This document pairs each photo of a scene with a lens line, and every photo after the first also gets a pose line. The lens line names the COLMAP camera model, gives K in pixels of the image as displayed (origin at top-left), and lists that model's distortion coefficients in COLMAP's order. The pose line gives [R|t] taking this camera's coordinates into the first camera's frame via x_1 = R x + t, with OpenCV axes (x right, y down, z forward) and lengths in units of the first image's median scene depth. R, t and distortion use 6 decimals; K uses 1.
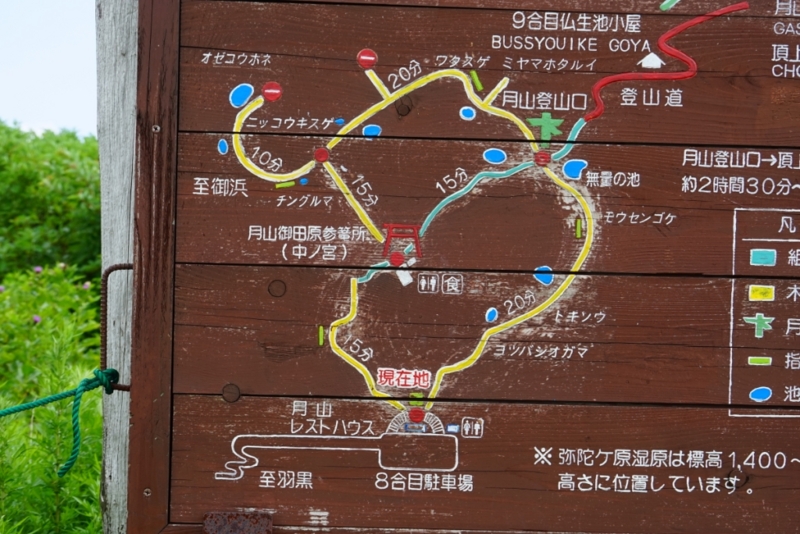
lens RADIAL K [[1978.1, 0, 399.9], [0, 1978.1, 267.6], [0, 0, 1]] dist [0.066862, 0.000000]
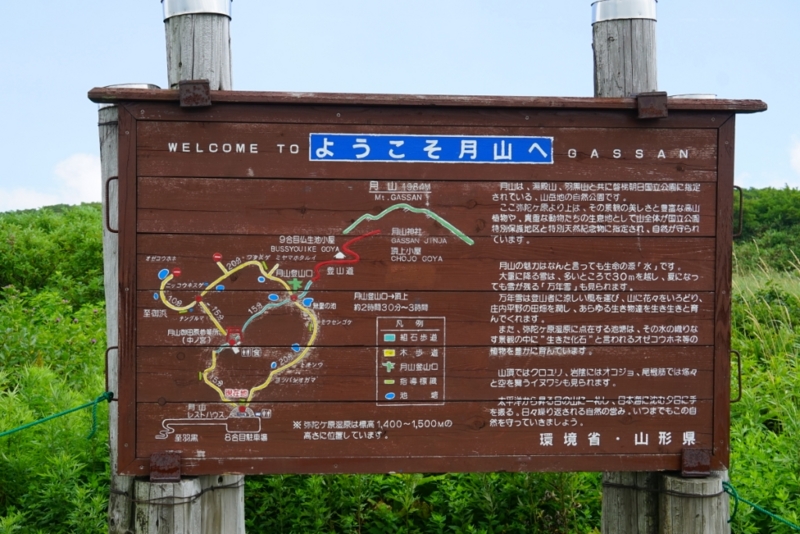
lens RADIAL K [[1258.3, 0, 400.1], [0, 1258.3, 266.4], [0, 0, 1]] dist [0.016903, 0.000000]
pose [[0.998812, -0.019201, 0.044798, 0.131187], [0.019563, 0.999779, -0.007650, -0.078440], [-0.044641, 0.008518, 0.998967, -0.493057]]
